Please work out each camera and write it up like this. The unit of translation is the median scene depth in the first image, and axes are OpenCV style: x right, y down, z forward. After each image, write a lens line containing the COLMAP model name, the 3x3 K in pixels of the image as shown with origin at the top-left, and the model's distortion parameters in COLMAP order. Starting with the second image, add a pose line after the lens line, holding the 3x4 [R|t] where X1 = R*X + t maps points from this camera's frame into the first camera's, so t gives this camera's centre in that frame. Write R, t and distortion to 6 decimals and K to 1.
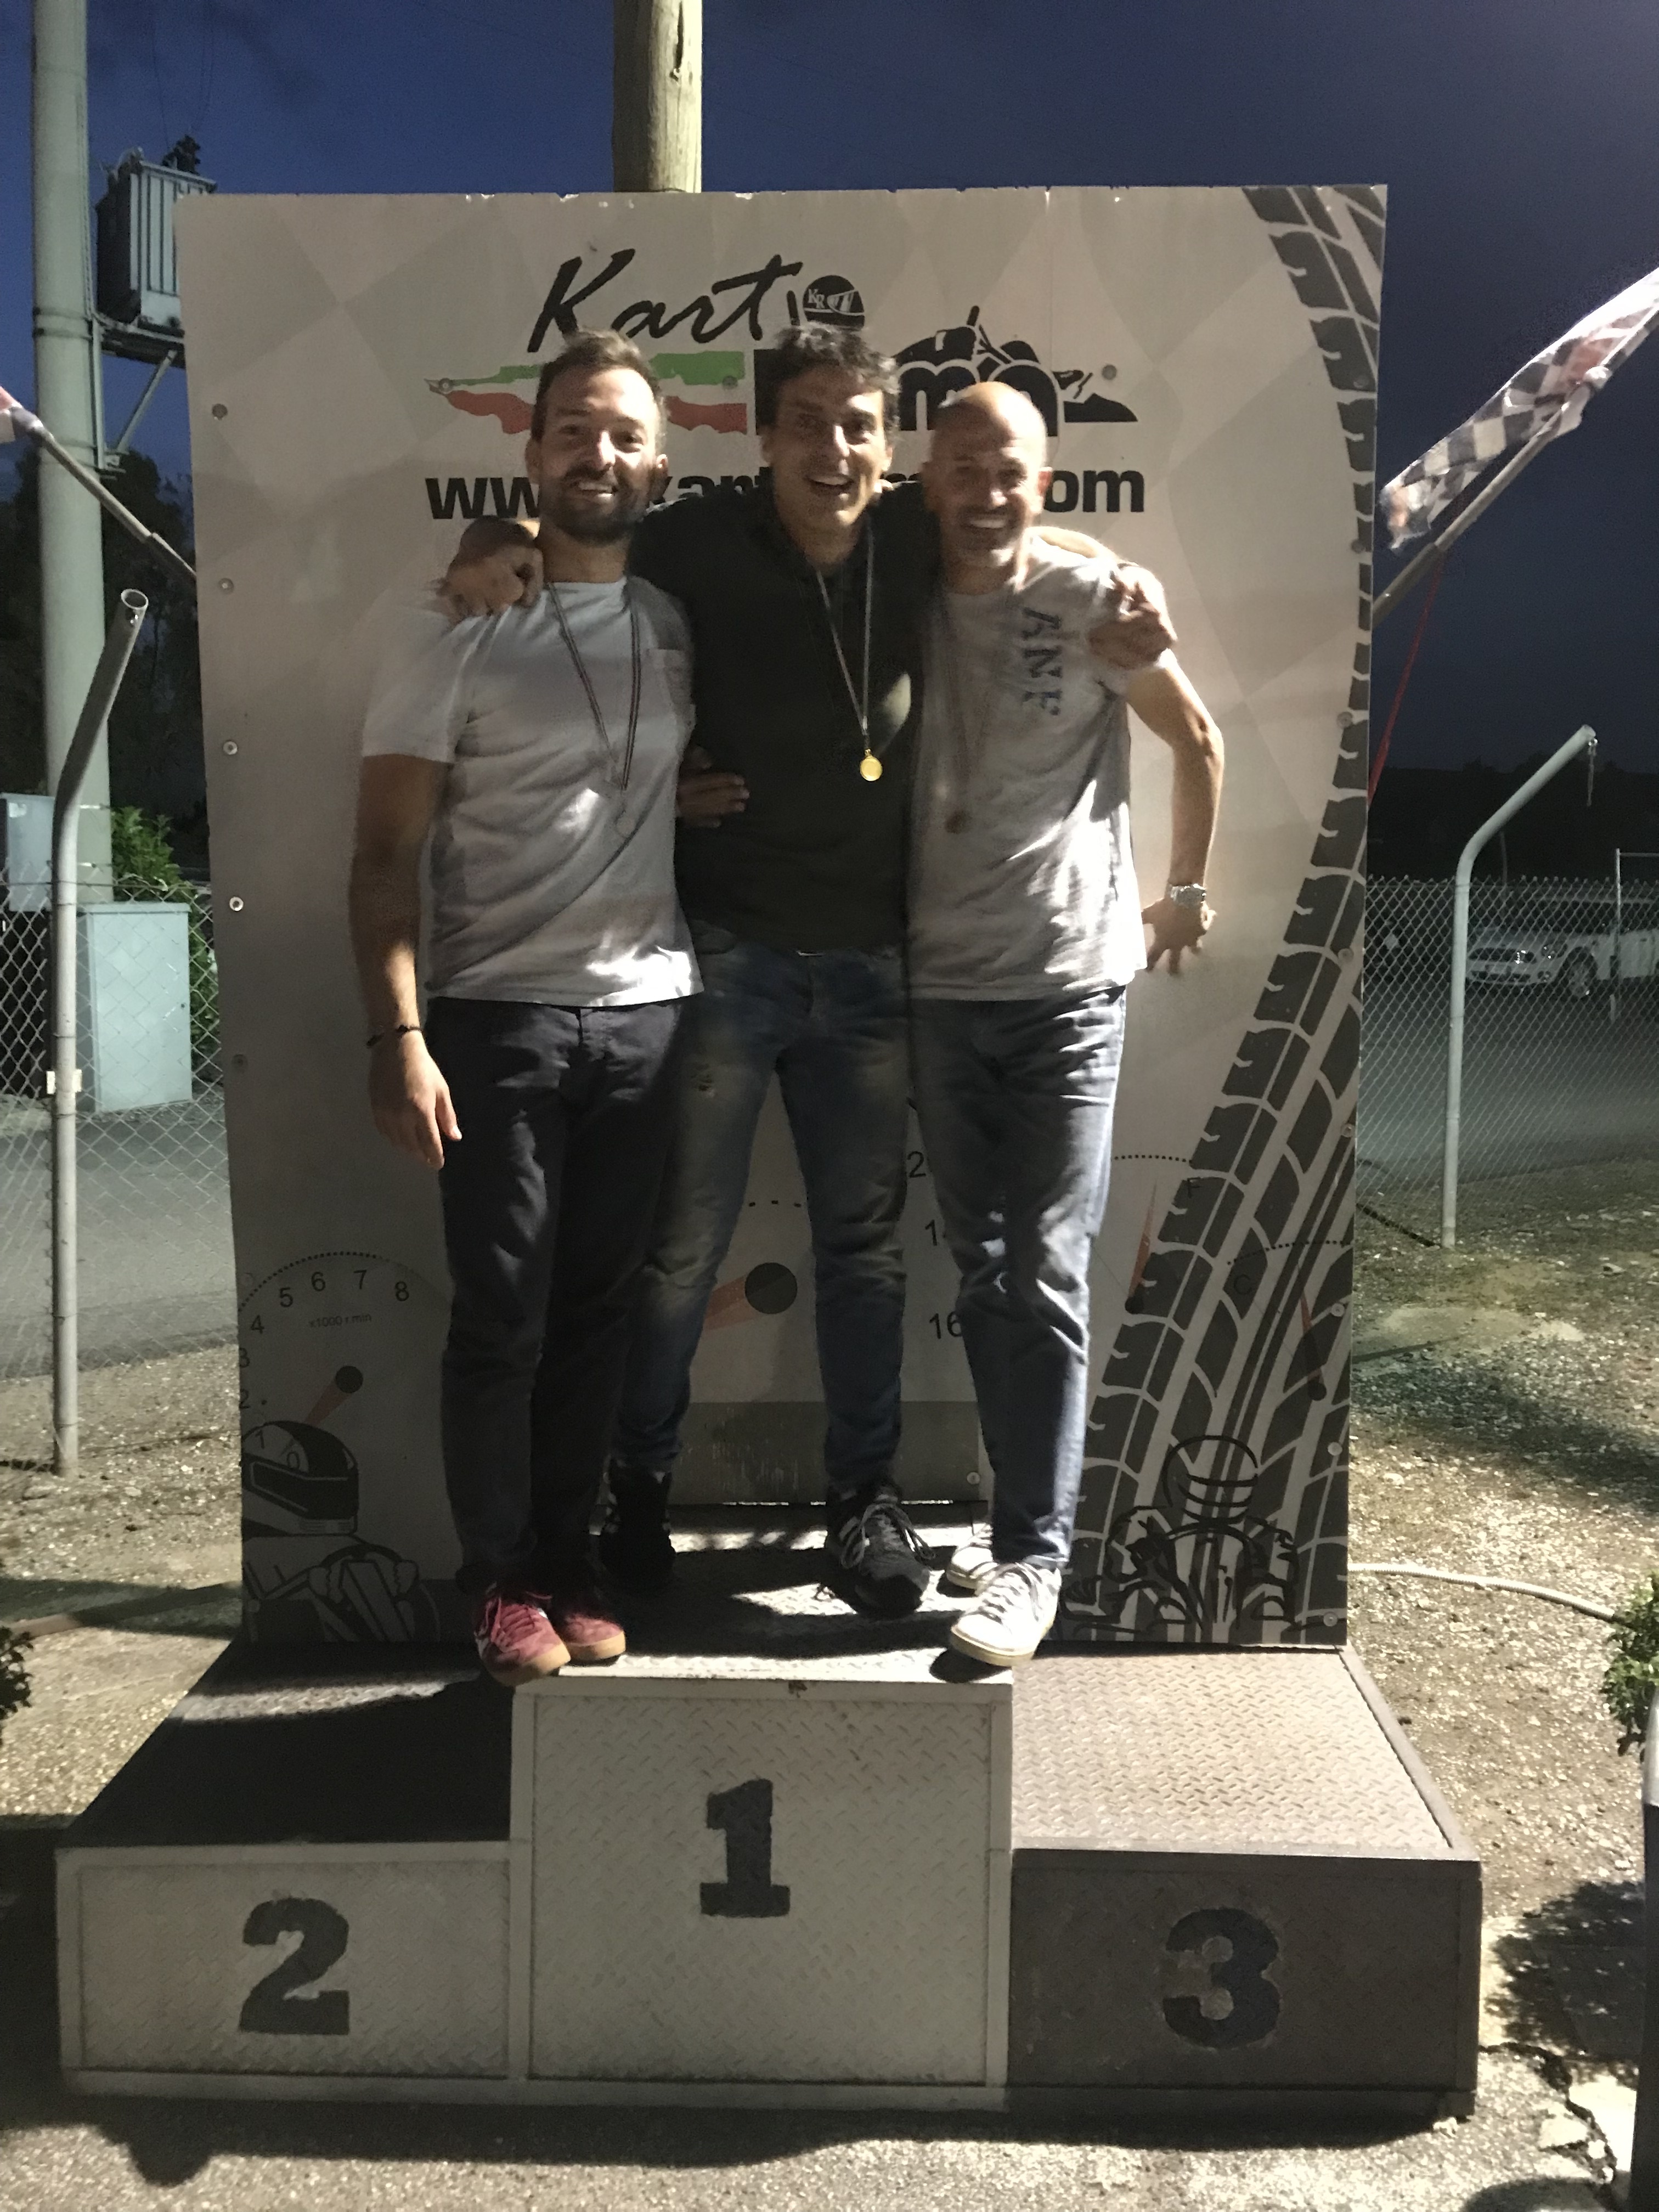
lens RADIAL K [[1825.0, 0, 852.8], [0, 1825.0, 1103.6], [0, 0, 1]] dist [0.014192, 0.004353]
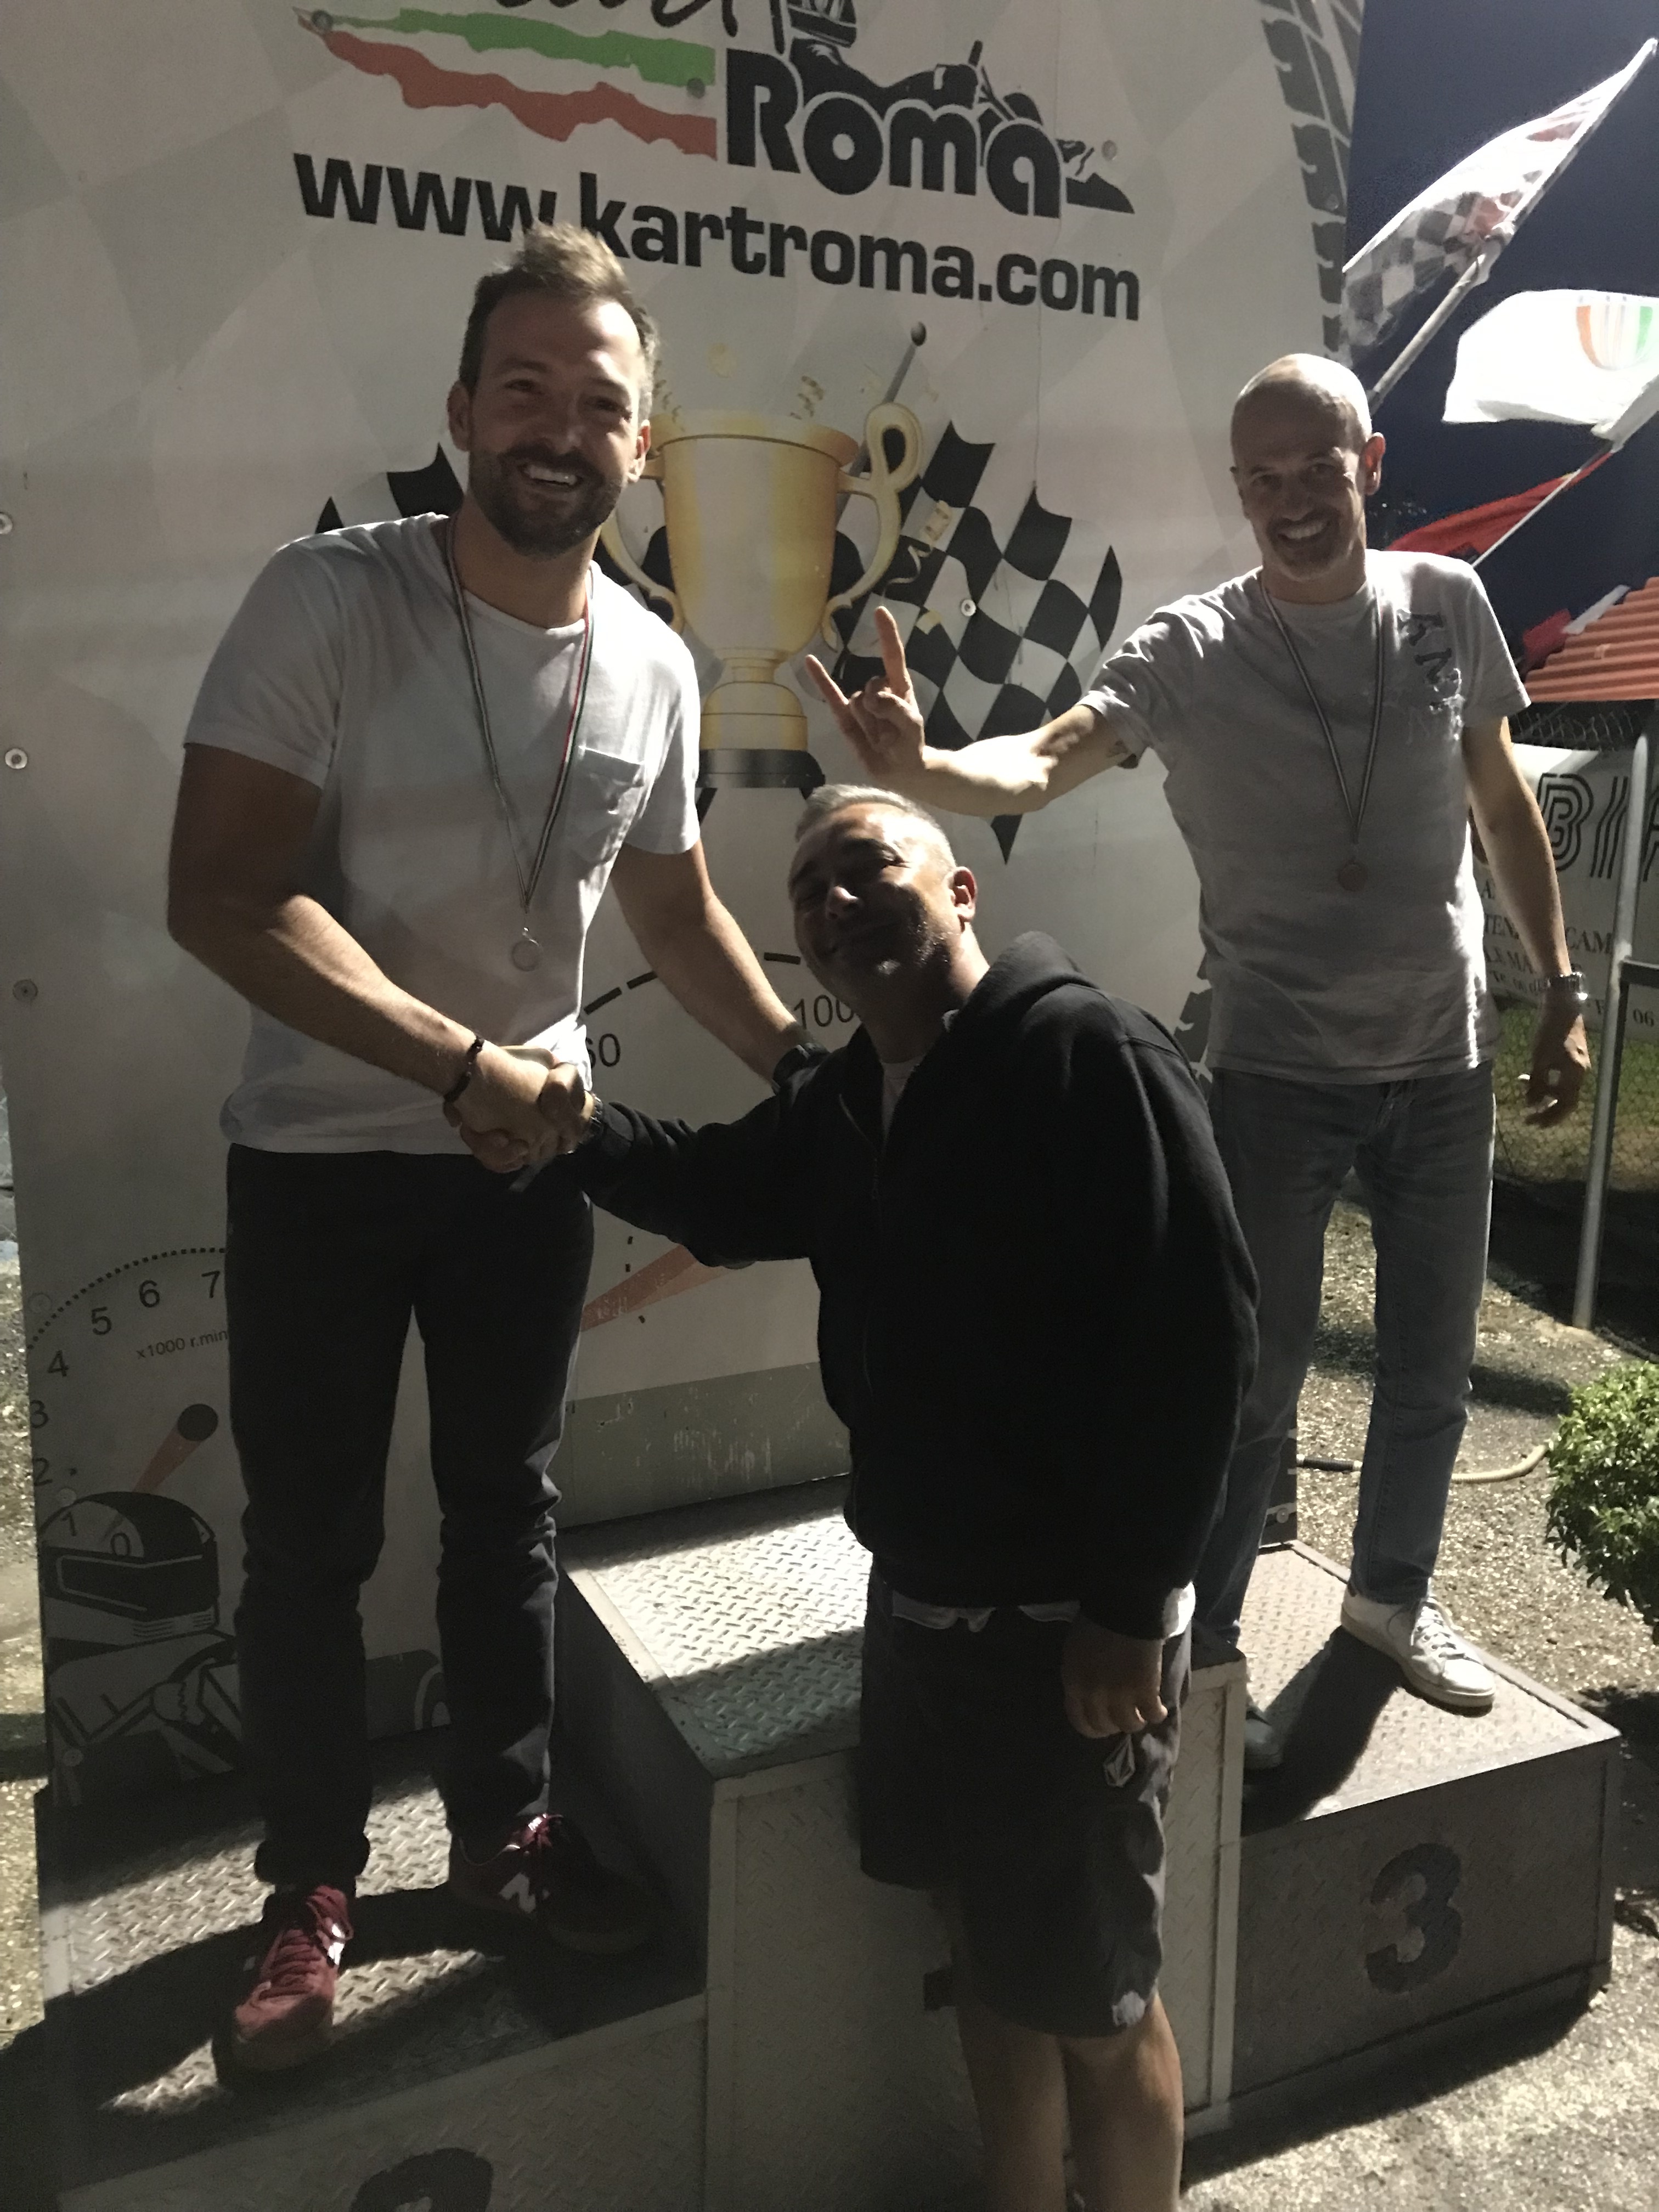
lens RADIAL K [[1825.0, 0, 846.5], [0, 1825.0, 1092.4], [0, 0, 1]] dist [0.014192, 0.004353]
pose [[0.897046, -0.069552, 0.436429, -0.378021], [0.044631, 0.996747, 0.067112, -0.018515], [-0.439677, -0.040725, 0.897232, 0.256393]]
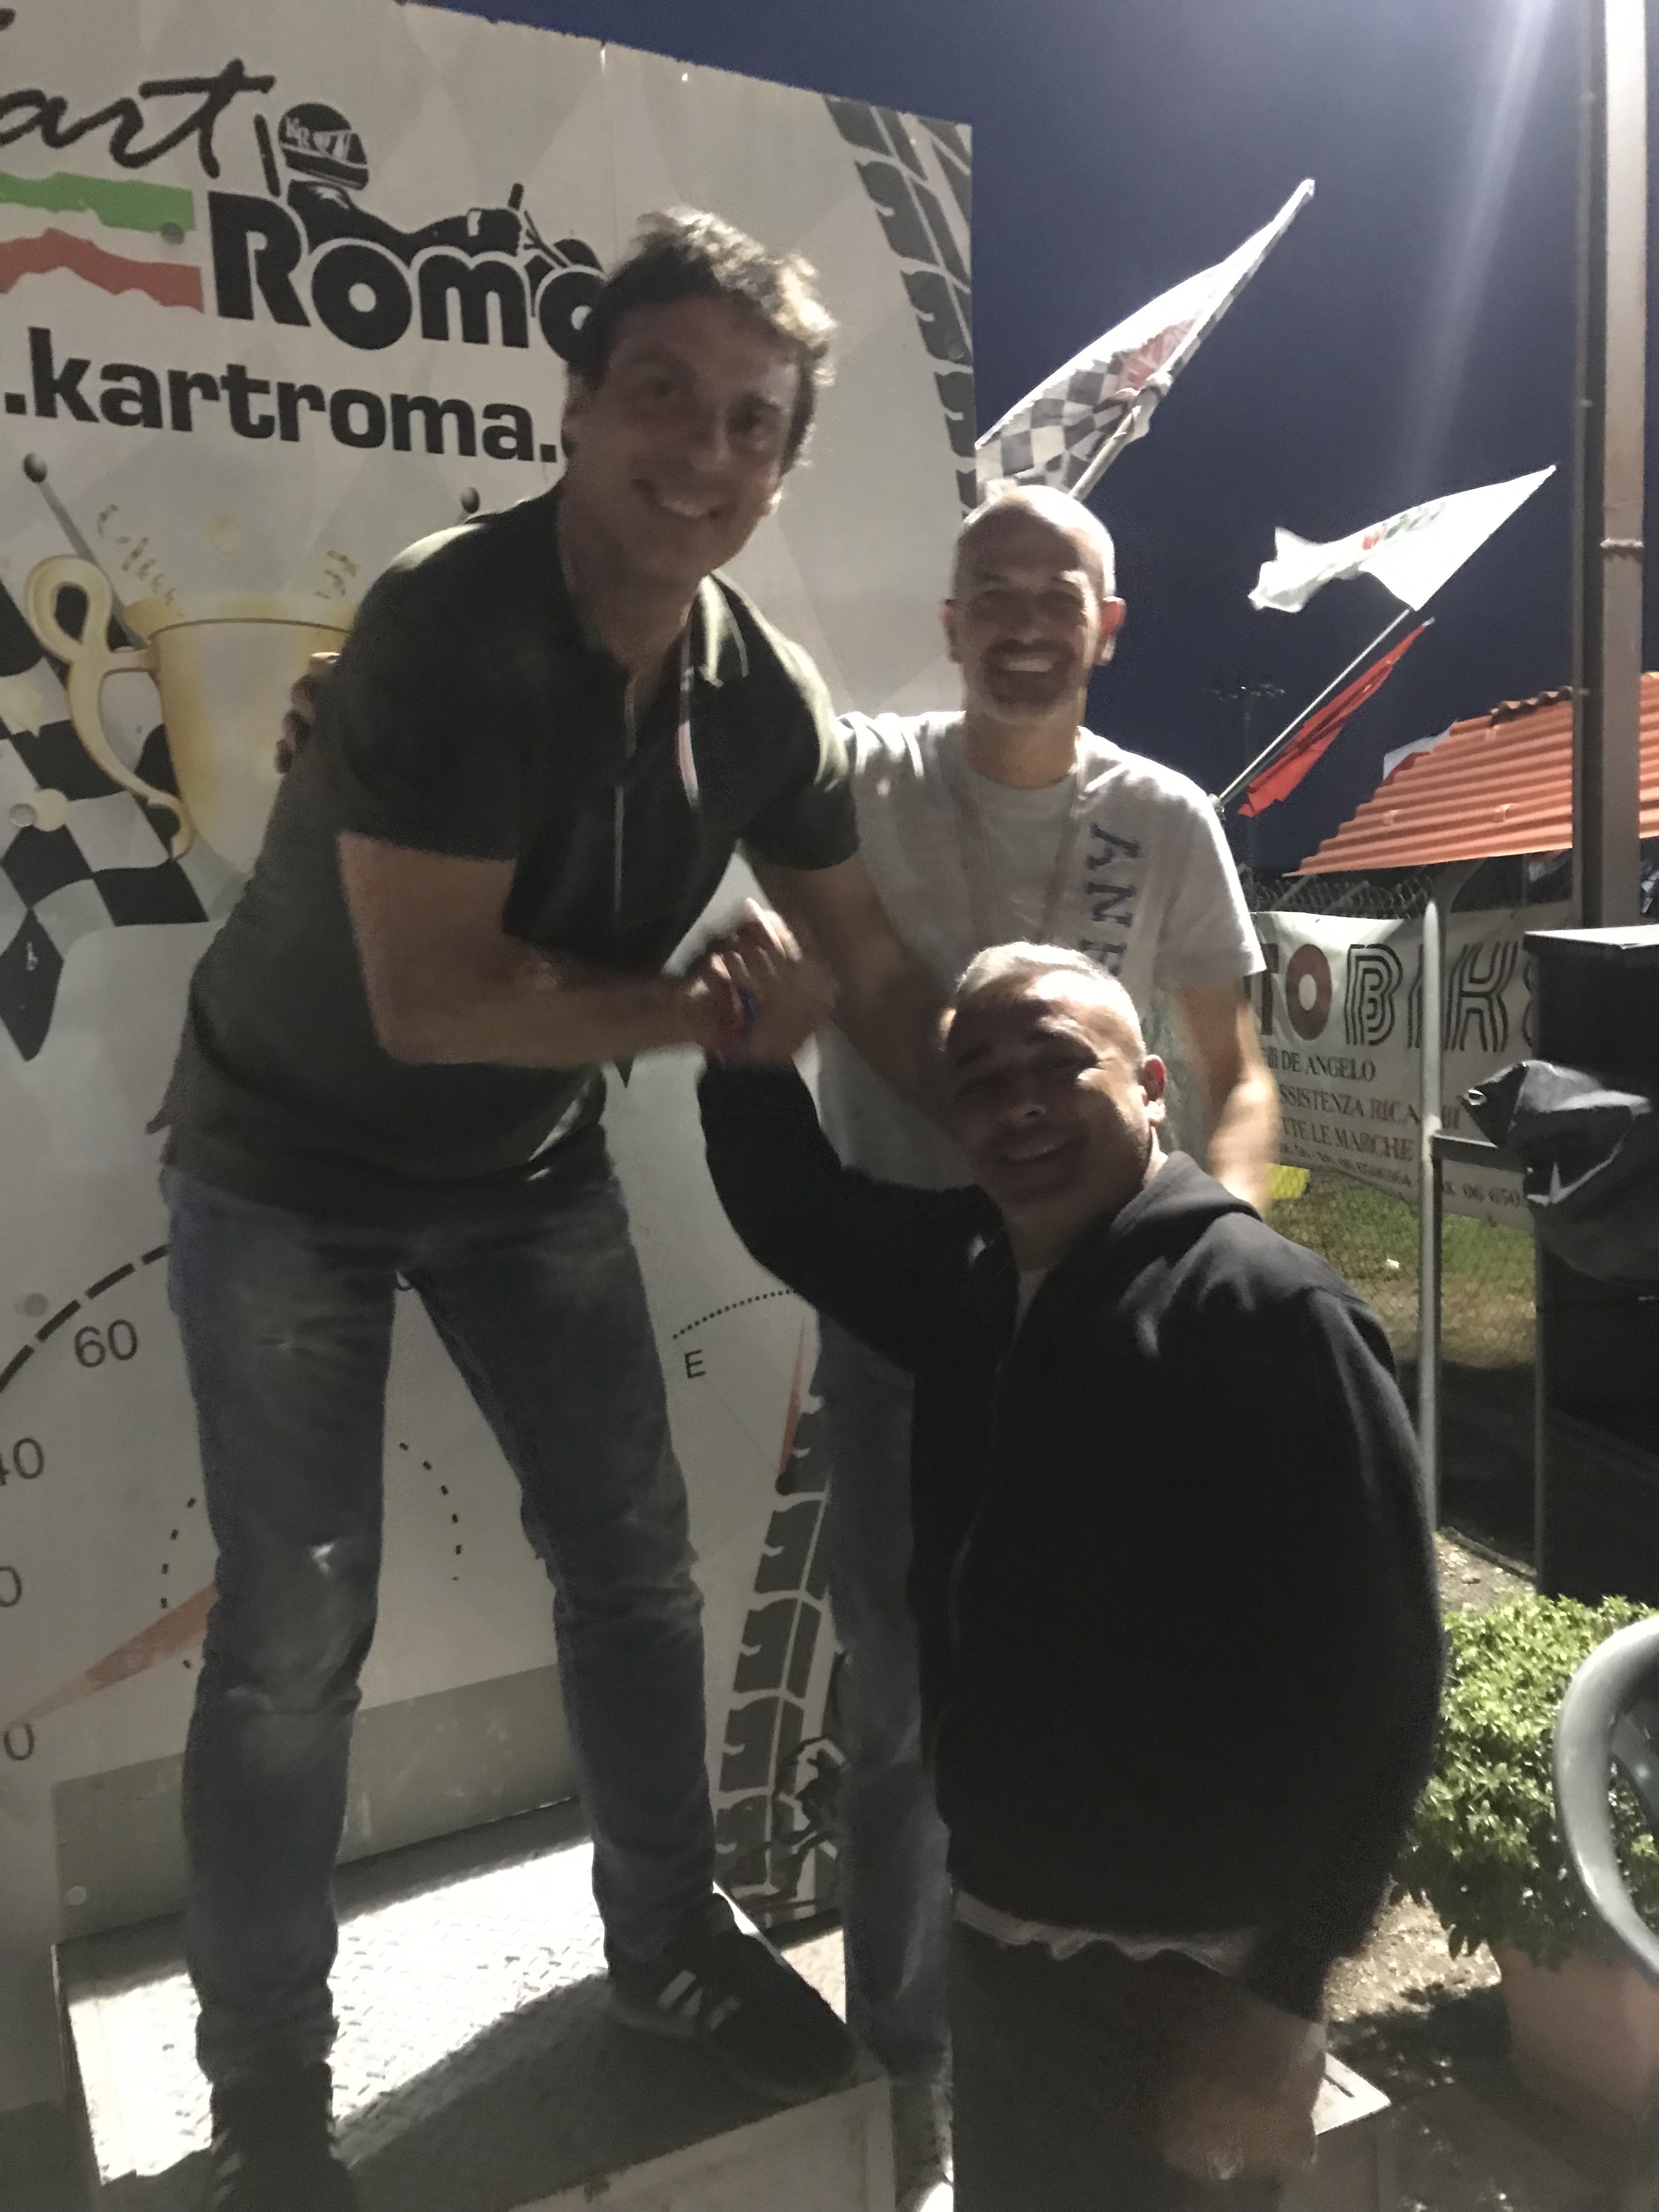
lens RADIAL K [[1825.0, 0, 837.8], [0, 1825.0, 1100.1], [0, 0, 1]] dist [0.014192, 0.004353]
pose [[0.873044, -0.071809, 0.482326, -0.203079], [0.097903, 0.994770, -0.029108, -0.029947], [-0.477713, 0.072634, 0.875508, 0.307901]]
